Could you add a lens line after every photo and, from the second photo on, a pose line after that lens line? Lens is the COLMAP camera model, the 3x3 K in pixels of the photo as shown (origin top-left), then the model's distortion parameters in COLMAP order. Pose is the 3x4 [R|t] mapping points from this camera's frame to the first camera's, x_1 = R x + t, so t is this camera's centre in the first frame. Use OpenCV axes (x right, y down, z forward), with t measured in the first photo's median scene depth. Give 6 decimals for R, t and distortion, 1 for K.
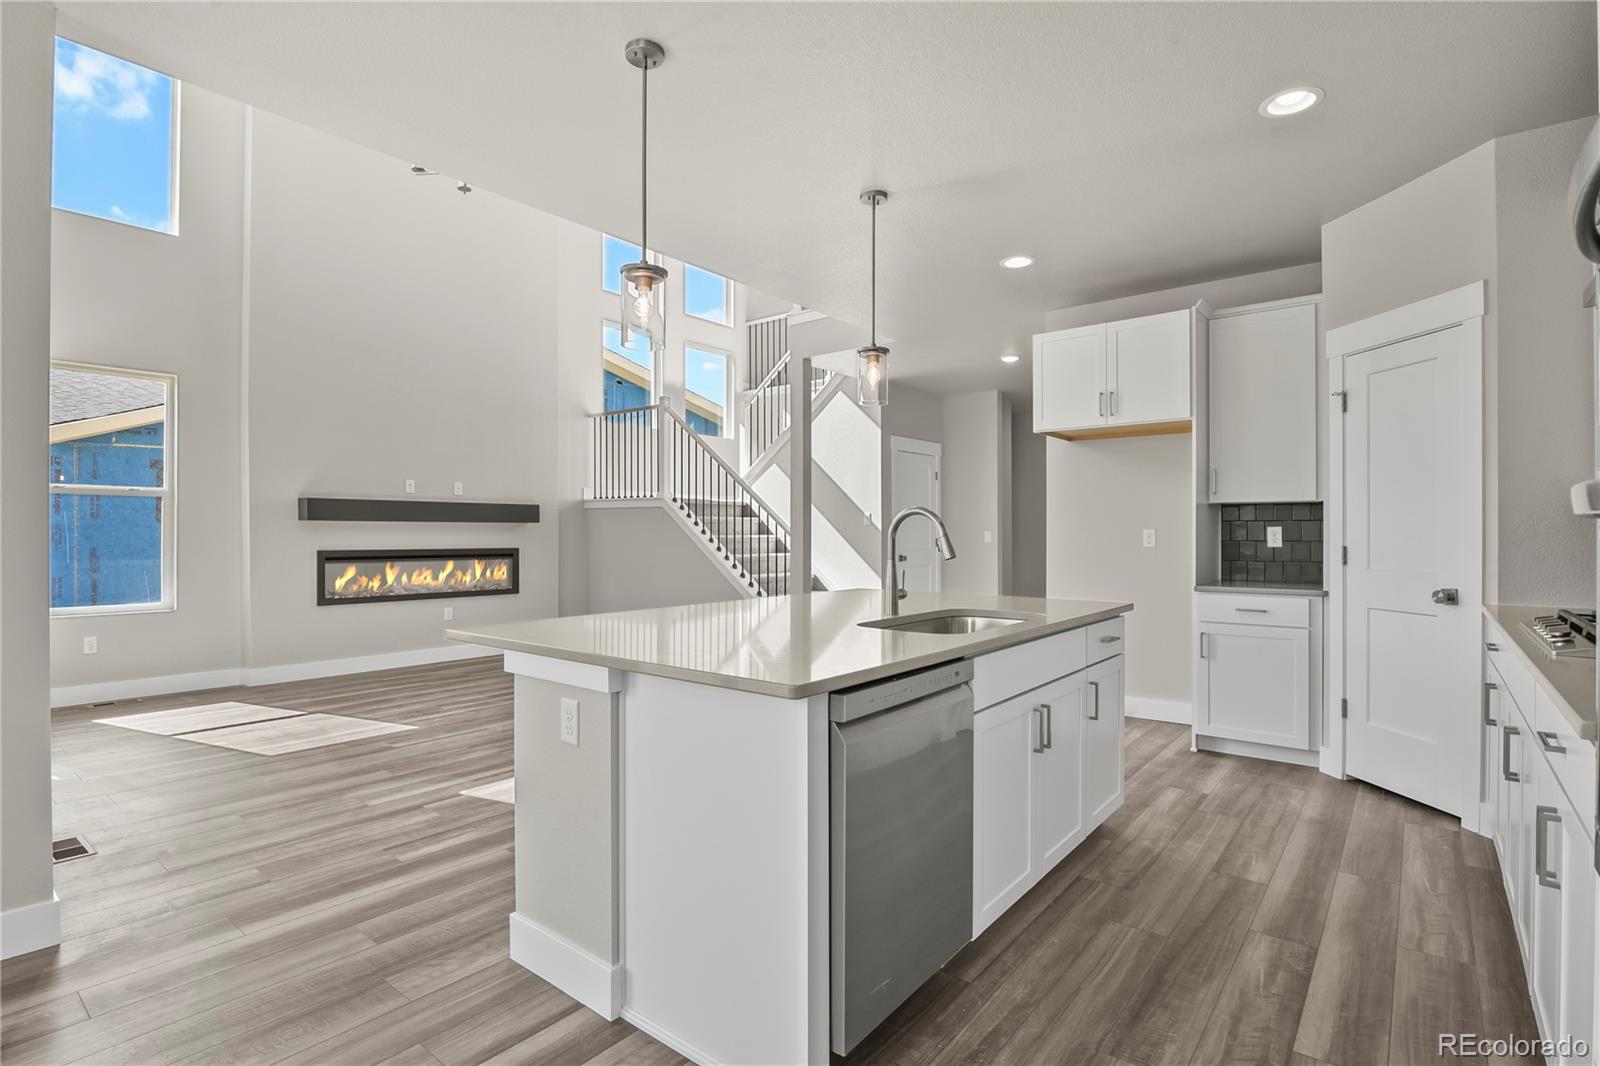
lens RADIAL K [[776.6, 0, 803.0], [0, 776.6, 537.3], [0, 0, 1]] dist [-0.015271, -0.000336]
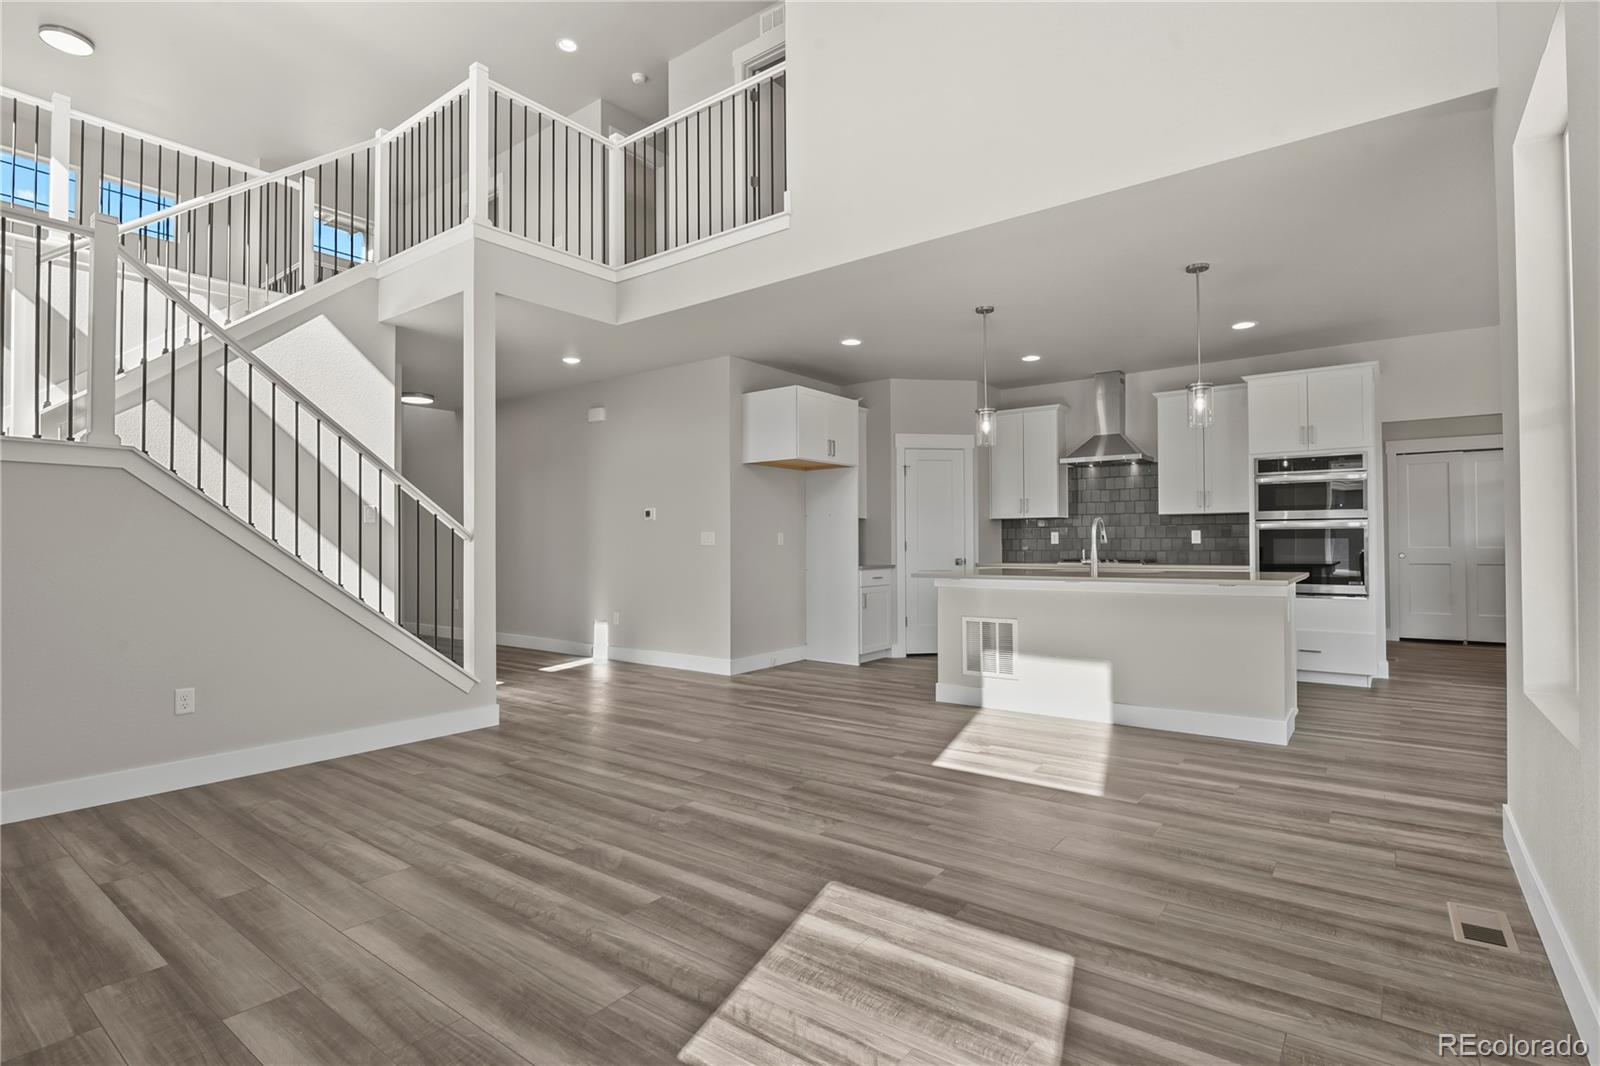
lens RADIAL K [[776.6, 0, 803.0], [0, 776.6, 537.3], [0, 0, 1]] dist [-0.015271, -0.000336]
pose [[-0.026267, 0.009048, 0.999614, -1.448822], [0.010014, 0.999911, -0.008788, 0.017108], [-0.999605, 0.009780, -0.026356, 1.432400]]
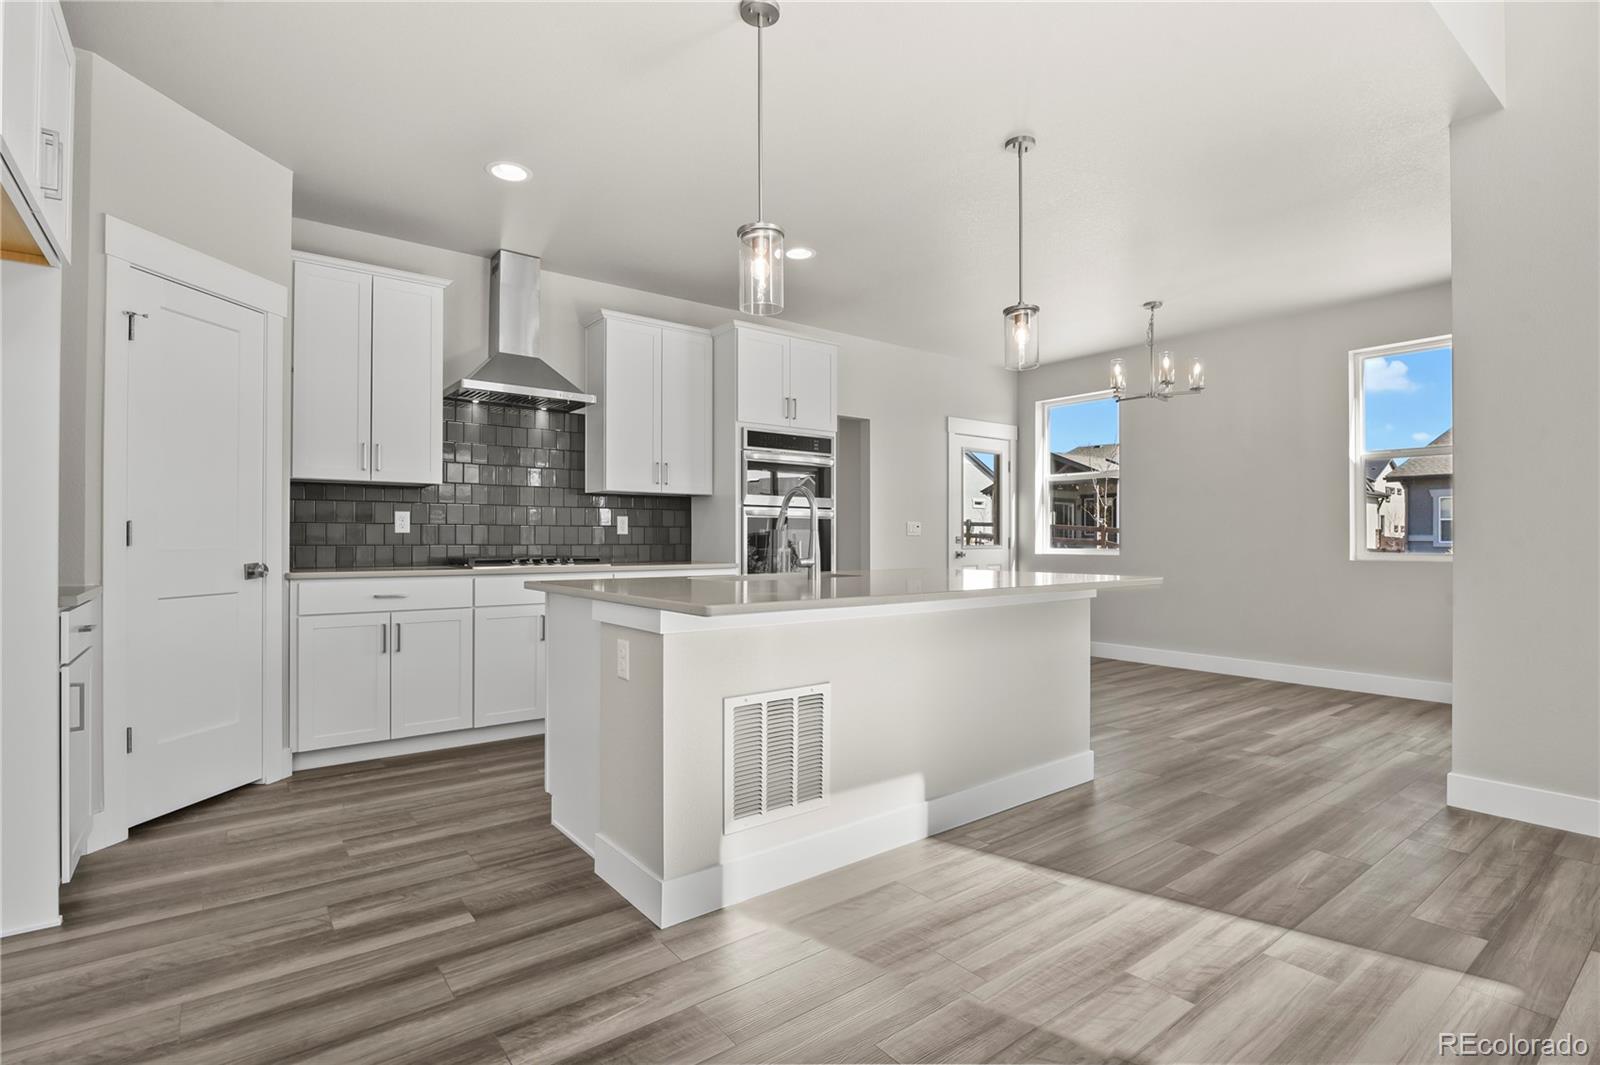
lens RADIAL K [[776.6, 0, 803.0], [0, 776.6, 536.8], [0, 0, 1]] dist [-0.015271, -0.000336]
pose [[-0.972814, 0.000133, 0.231588, -0.105041], [0.000502, 0.999999, 0.001533, 0.028406], [-0.231588, 0.001607, -0.972813, 1.699069]]
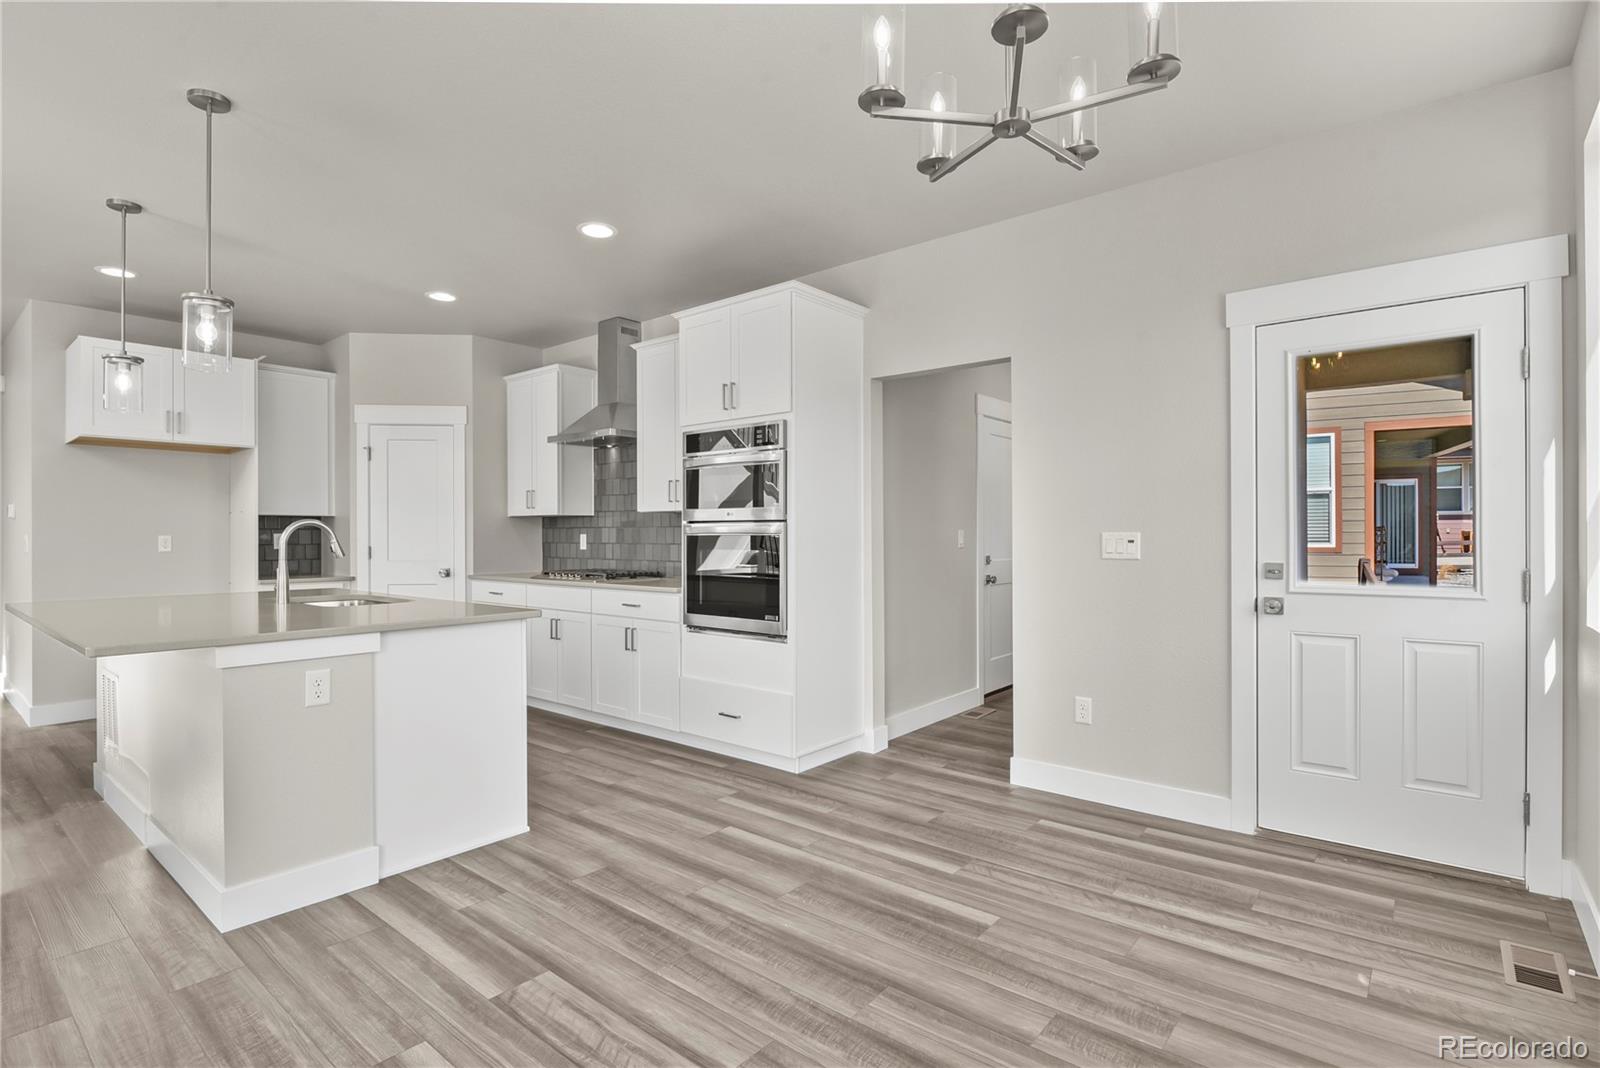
lens RADIAL K [[790.2, 0, 800.0], [0, 790.2, 534.0], [0, 0, 1]] dist [0.003407, 0.000242]
pose [[0.025781, 0.003457, 0.999662, -0.937336], [0.006273, 0.999974, -0.003620, -0.002578], [-0.999648, 0.006364, 0.025759, 0.100530]]
